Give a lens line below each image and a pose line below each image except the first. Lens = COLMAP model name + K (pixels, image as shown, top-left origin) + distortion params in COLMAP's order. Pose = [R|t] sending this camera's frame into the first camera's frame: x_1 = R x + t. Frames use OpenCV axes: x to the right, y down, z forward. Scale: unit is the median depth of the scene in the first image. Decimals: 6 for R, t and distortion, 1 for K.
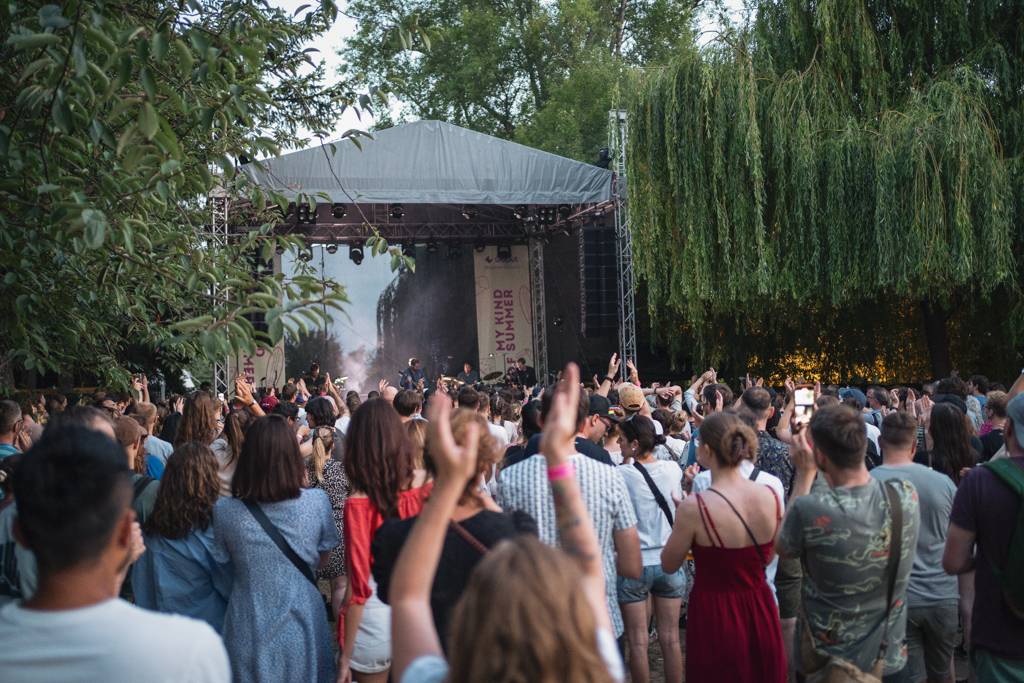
lens RADIAL K [[1054.5, 0, 507.2], [0, 1054.5, 330.7], [0, 0, 1]] dist [-0.046394, 0.194415]
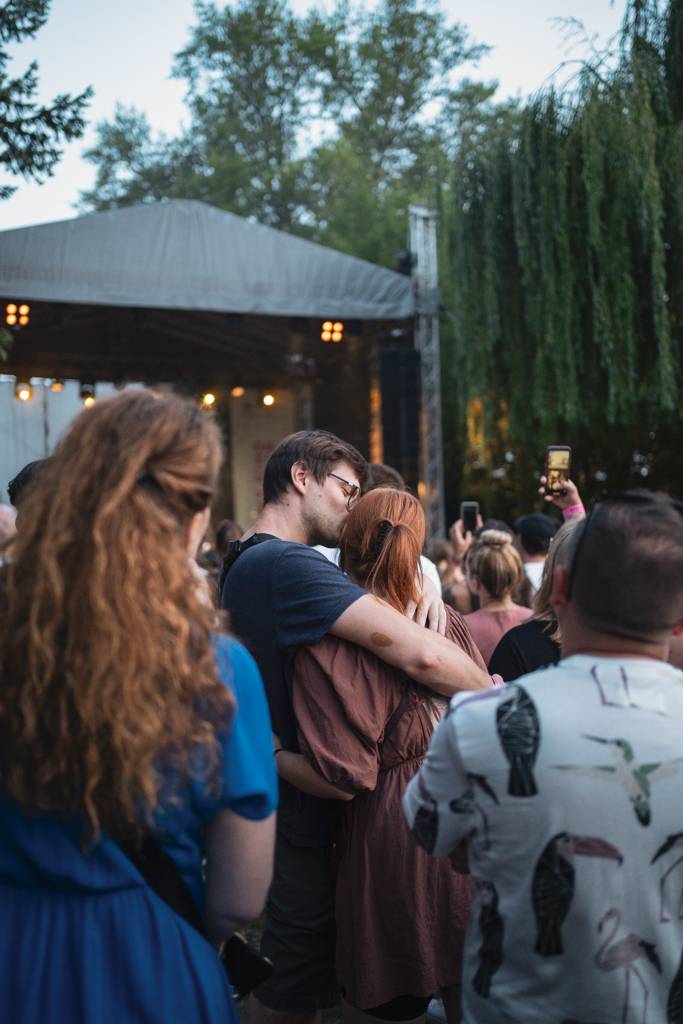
lens RADIAL K [[1054.5, 0, 341.5], [0, 1054.5, 512.0], [0, 0, 1]] dist [-0.046394, 0.194415]
pose [[0.995774, 0.009149, 0.091383, -0.034082], [-0.009146, 0.999958, -0.000458, 0.032686], [-0.091384, -0.000379, 0.995816, 0.282150]]
